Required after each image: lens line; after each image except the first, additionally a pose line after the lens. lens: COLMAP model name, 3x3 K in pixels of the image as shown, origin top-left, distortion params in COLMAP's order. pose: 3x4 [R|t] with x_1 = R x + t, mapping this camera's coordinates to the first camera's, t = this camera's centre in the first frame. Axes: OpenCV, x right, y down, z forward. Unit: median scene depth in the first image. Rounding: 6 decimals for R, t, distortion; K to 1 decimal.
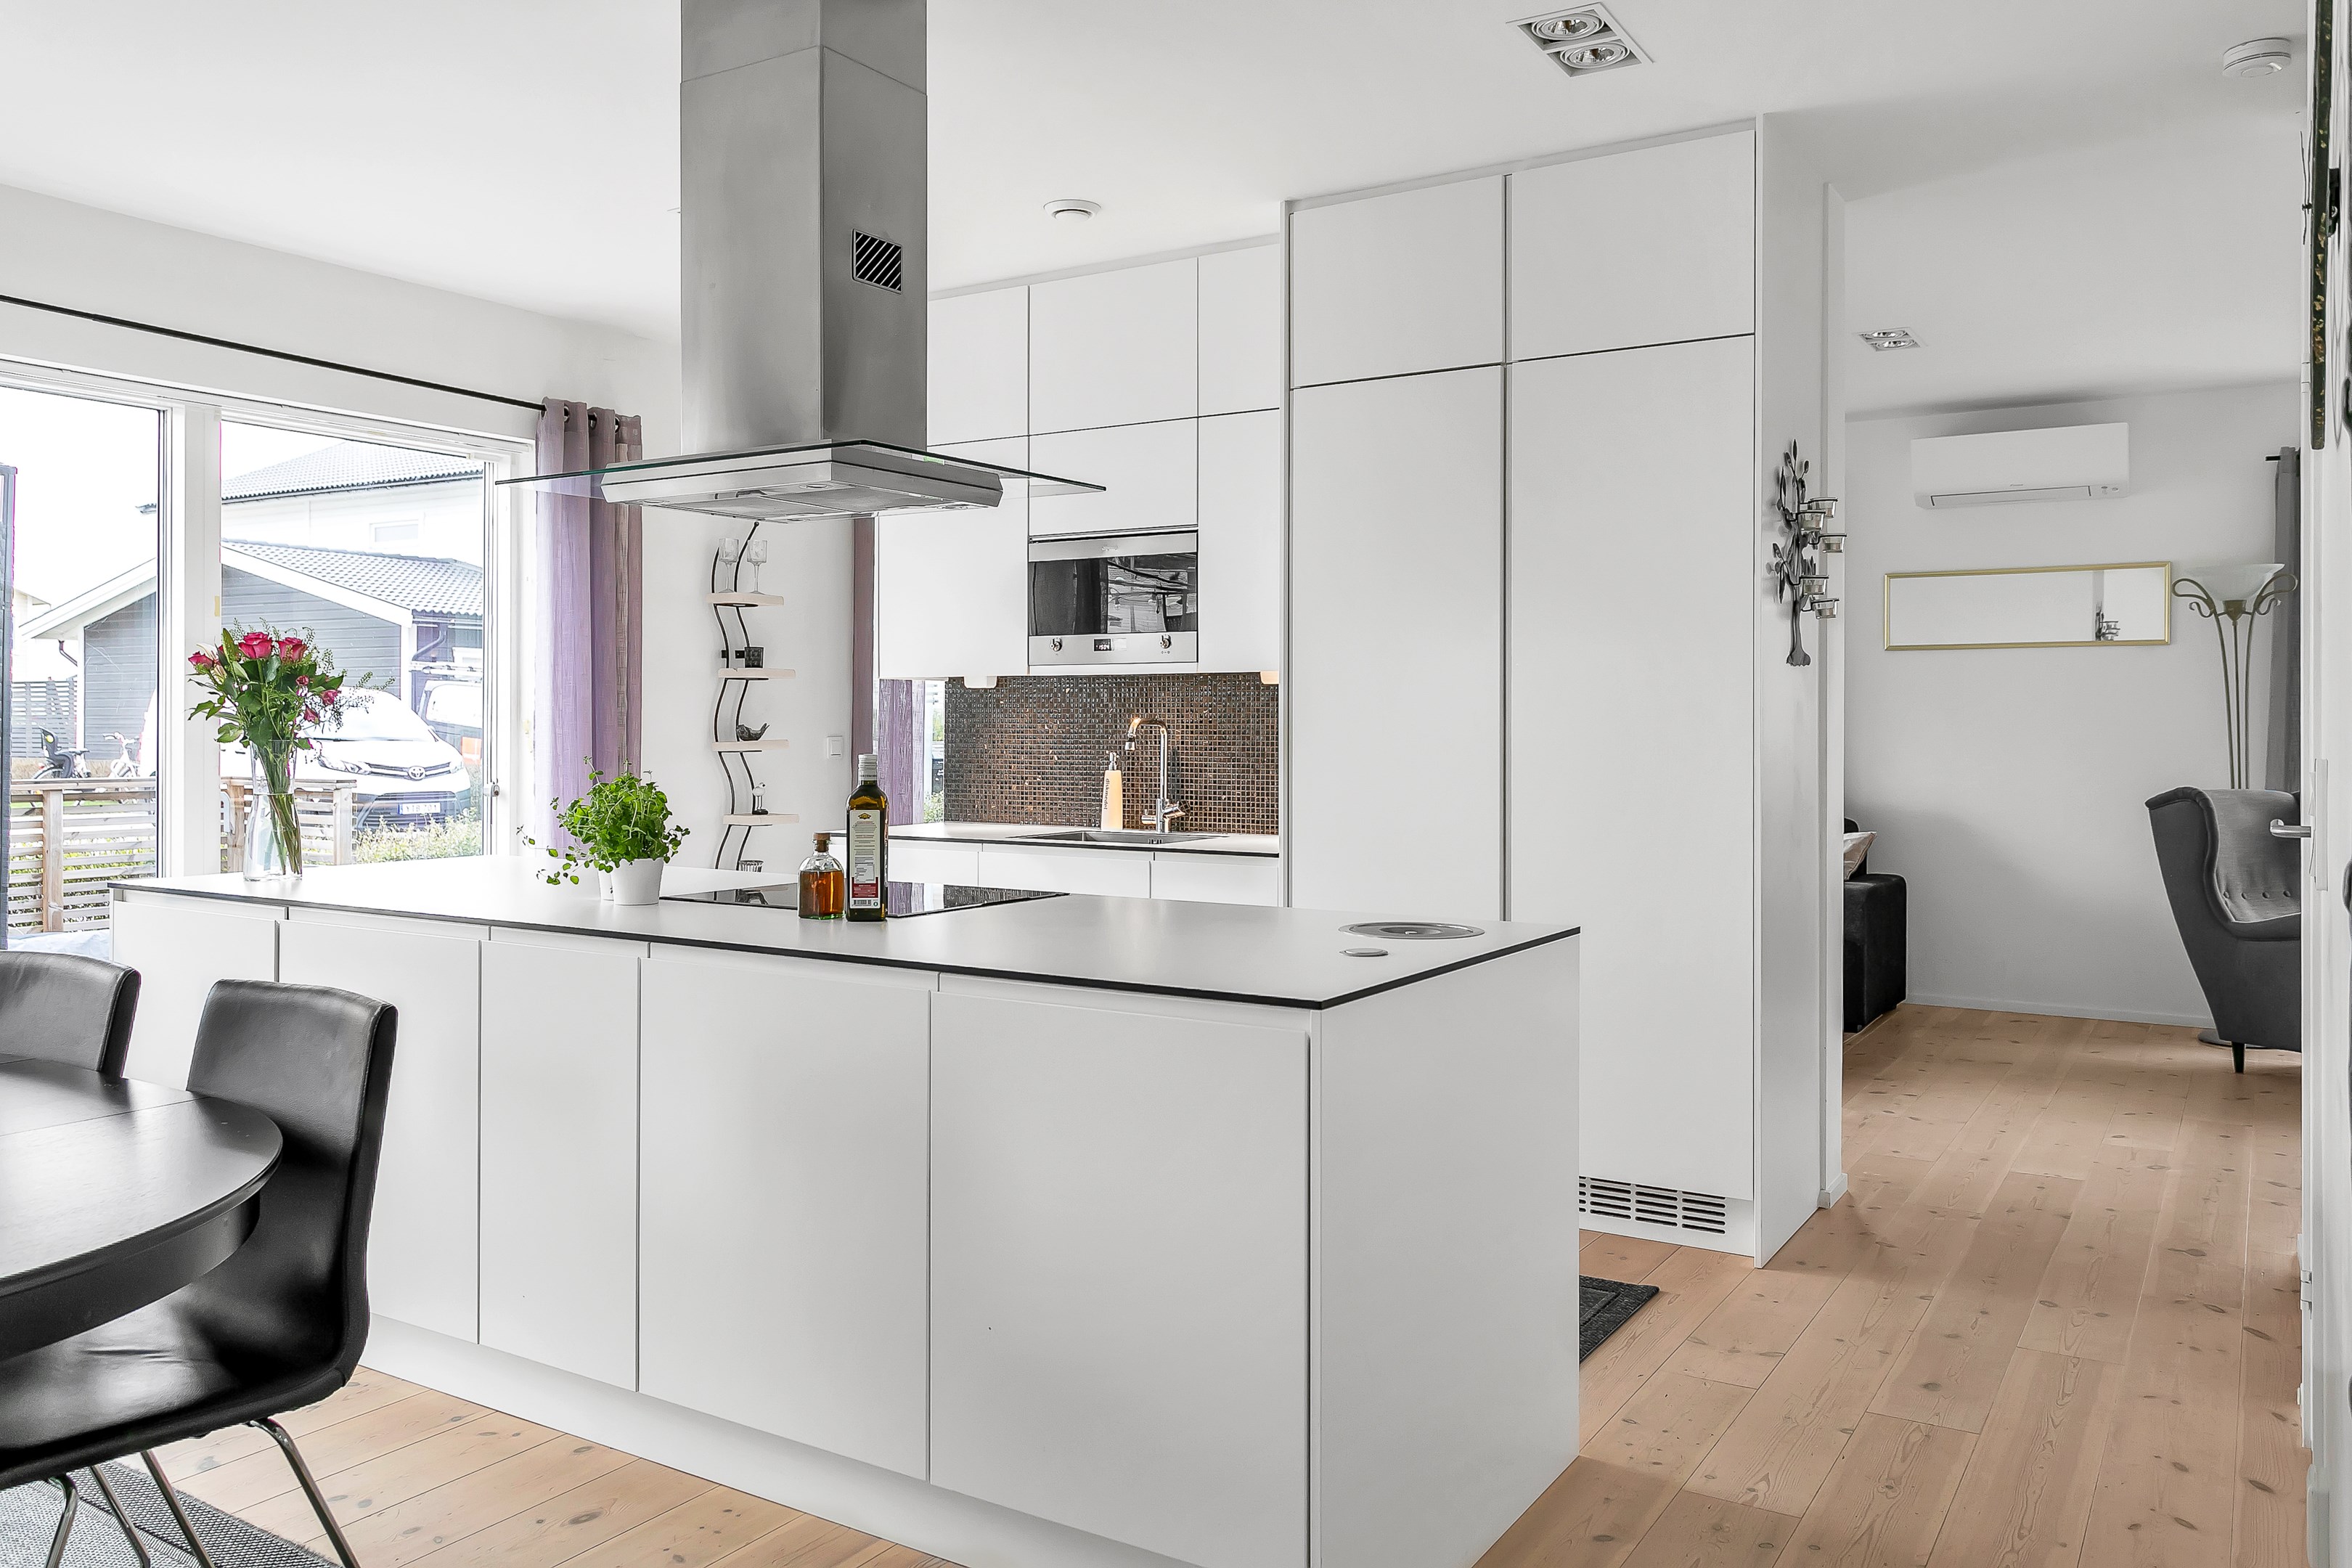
lens RADIAL K [[1780.2, 0, 1172.1], [0, 1780.2, 721.4], [0, 0, 1]] dist [0.000519, 0.000927]
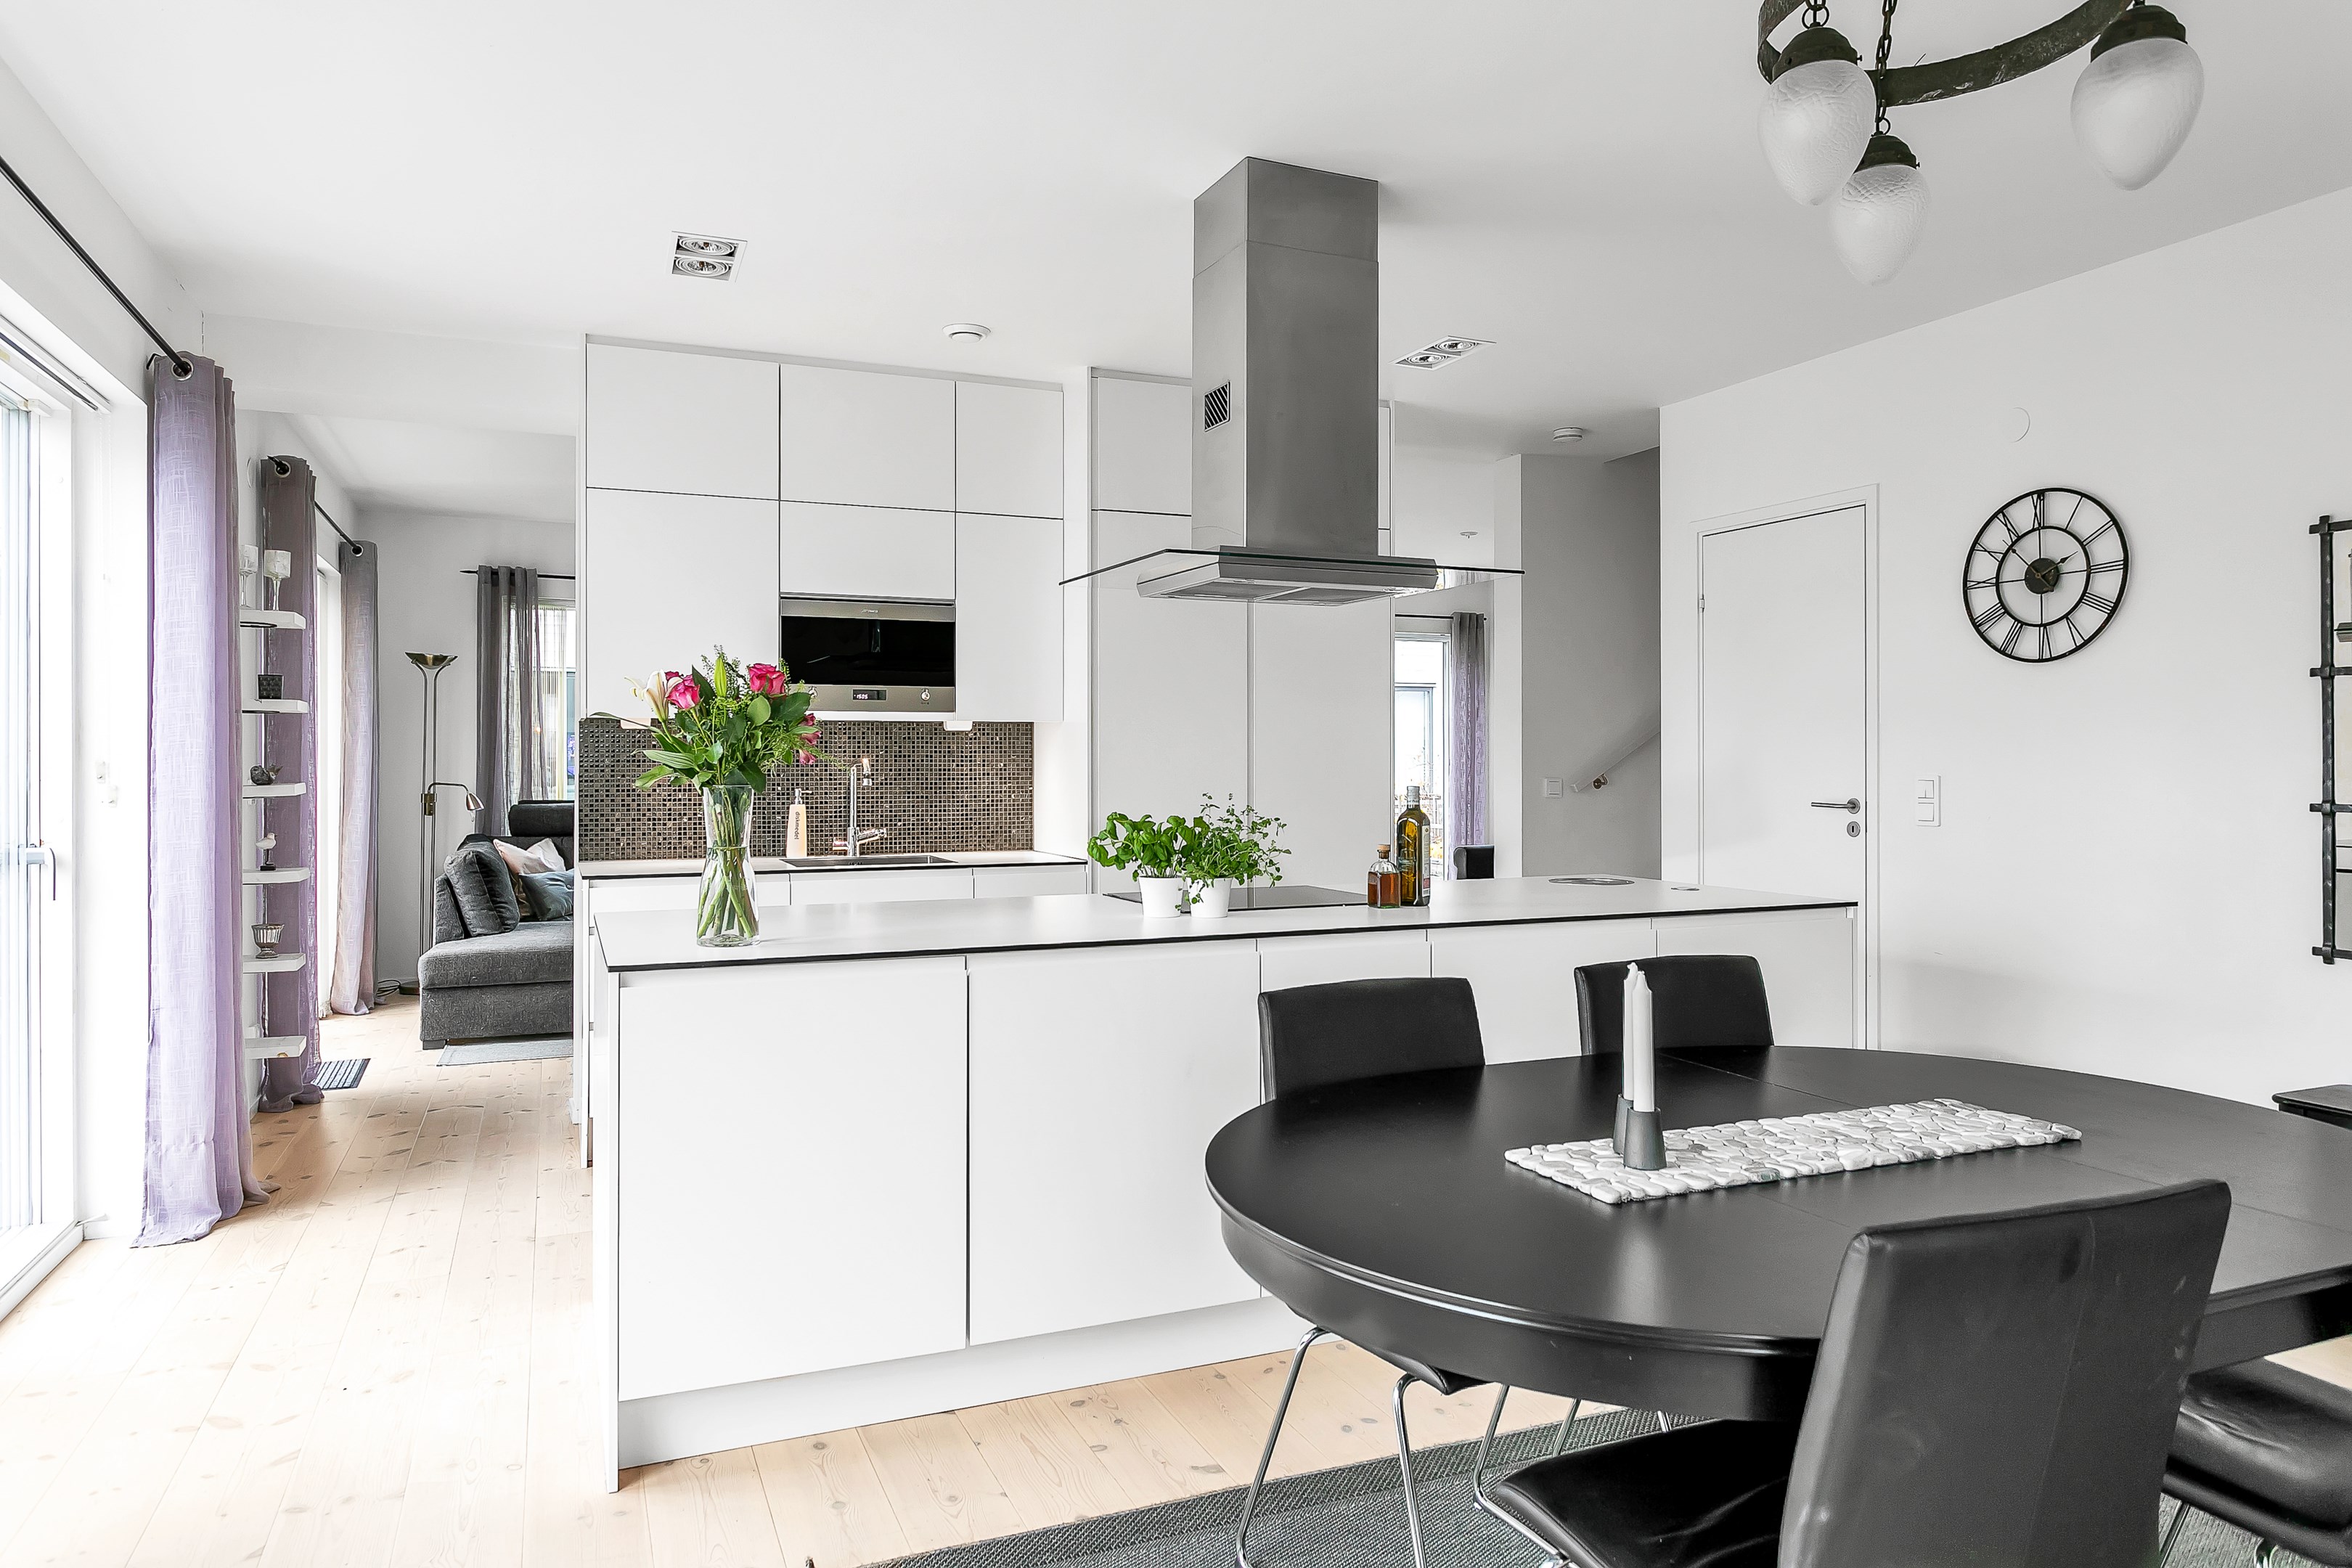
lens RADIAL K [[1450.5, 0, 1166.6], [0, 1450.5, 766.2], [0, 0, 1]] dist [-0.013490, 0.000939]
pose [[0.569928, -0.004325, 0.821683, -0.715976], [0.001809, 0.999990, 0.004008, 0.000079], [-0.821693, -0.000798, 0.569930, 0.306960]]
